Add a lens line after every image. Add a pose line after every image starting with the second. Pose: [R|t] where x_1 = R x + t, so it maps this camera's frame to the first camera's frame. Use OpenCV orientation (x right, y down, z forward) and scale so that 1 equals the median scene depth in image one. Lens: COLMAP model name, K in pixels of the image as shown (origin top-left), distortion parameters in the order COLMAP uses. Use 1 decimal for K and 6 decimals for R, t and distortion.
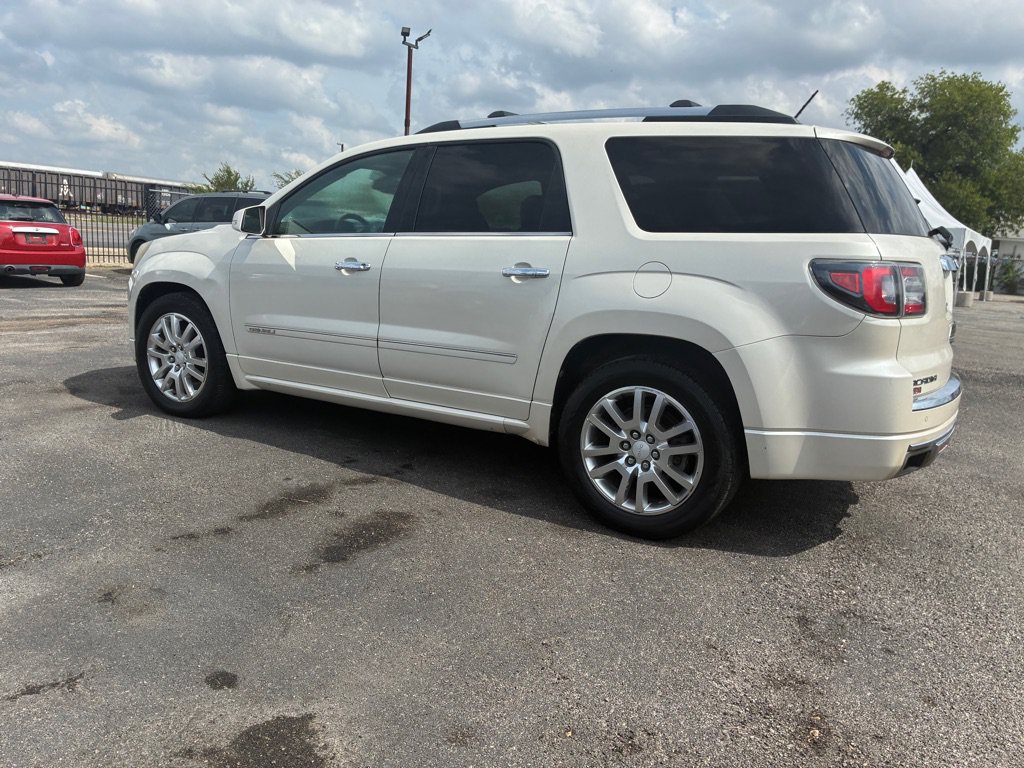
lens RADIAL K [[790.4, 0, 517.6], [0, 790.4, 374.8], [0, 0, 1]] dist [0.057561, -0.087562]
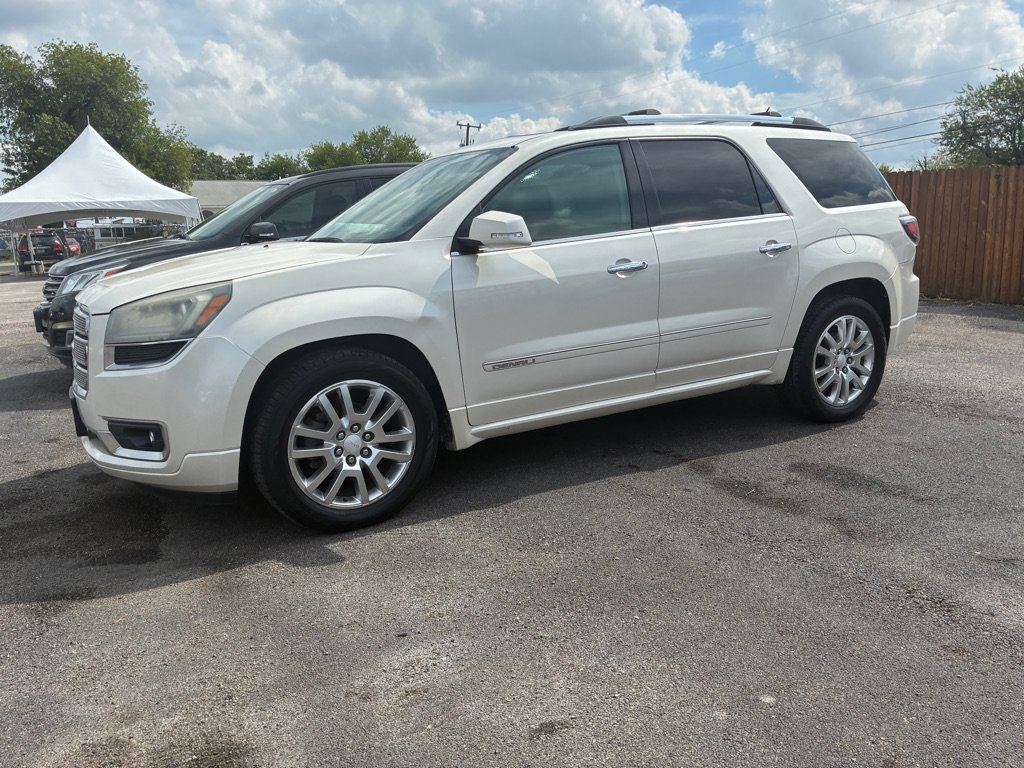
lens RADIAL K [[794.0, 0, 519.3], [0, 794.0, 370.8], [0, 0, 1]] dist [0.053082, -0.089893]
pose [[0.480063, -0.236924, 0.844634, -1.278336], [0.210897, 0.965769, 0.151036, -0.216269], [-0.851505, 0.105624, 0.513597, 0.720206]]
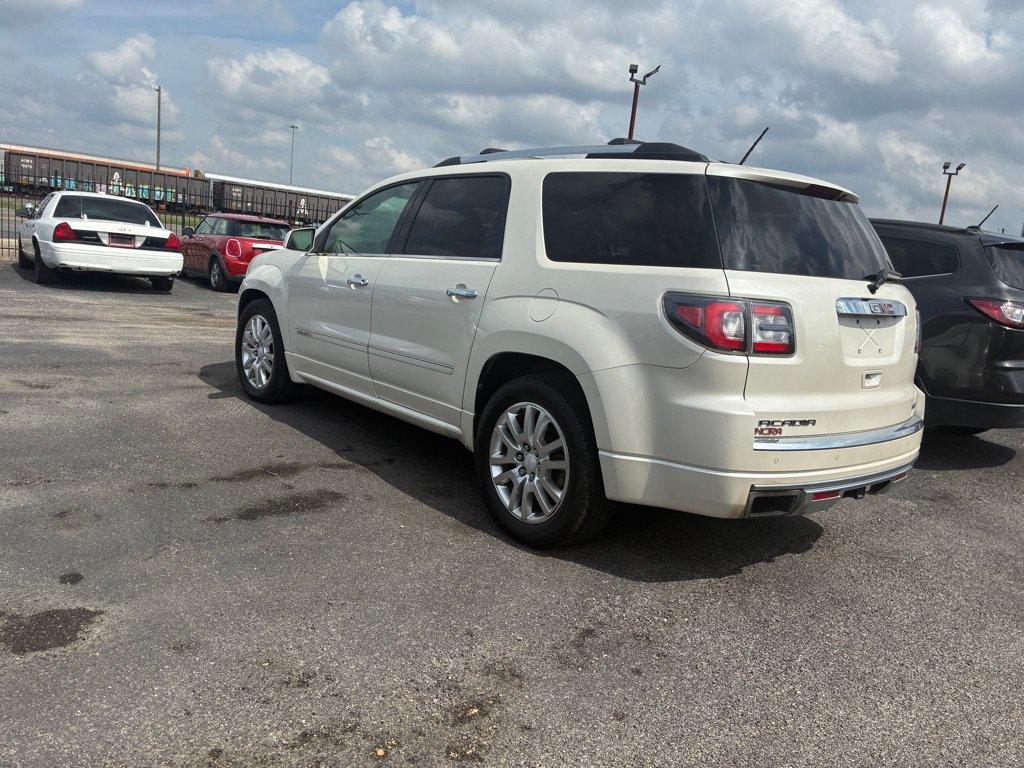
lens RADIAL K [[786.5, 0, 512.0], [0, 786.5, 384.0], [0, 0, 1]] dist [0.067396, -0.104248]
pose [[0.946217, 0.089012, -0.311048, 0.433788], [-0.097298, 0.995192, -0.011191, 0.003576], [0.308556, 0.040854, 0.950328, -0.025071]]
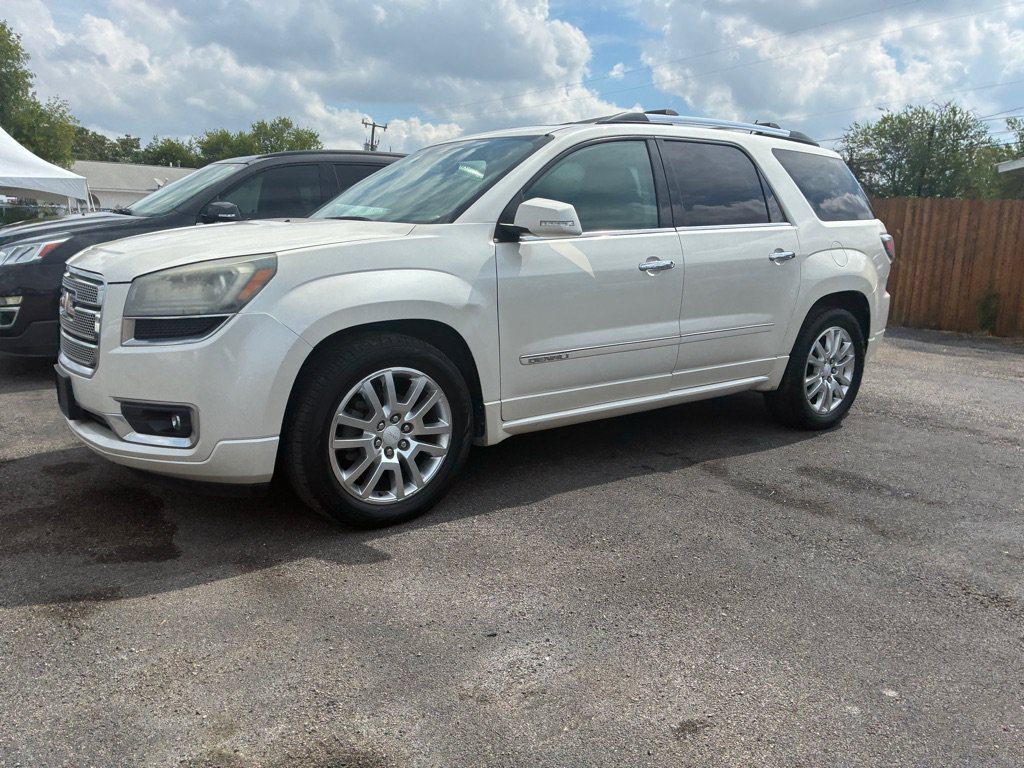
lens RADIAL K [[791.6, 0, 520.5], [0, 791.6, 390.6], [0, 0, 1]] dist [0.062893, -0.099368]
pose [[0.365310, -0.234151, 0.900956, -1.330638], [0.154232, 0.969696, 0.189479, -0.225865], [-0.918020, 0.069738, 0.390353, 0.902249]]
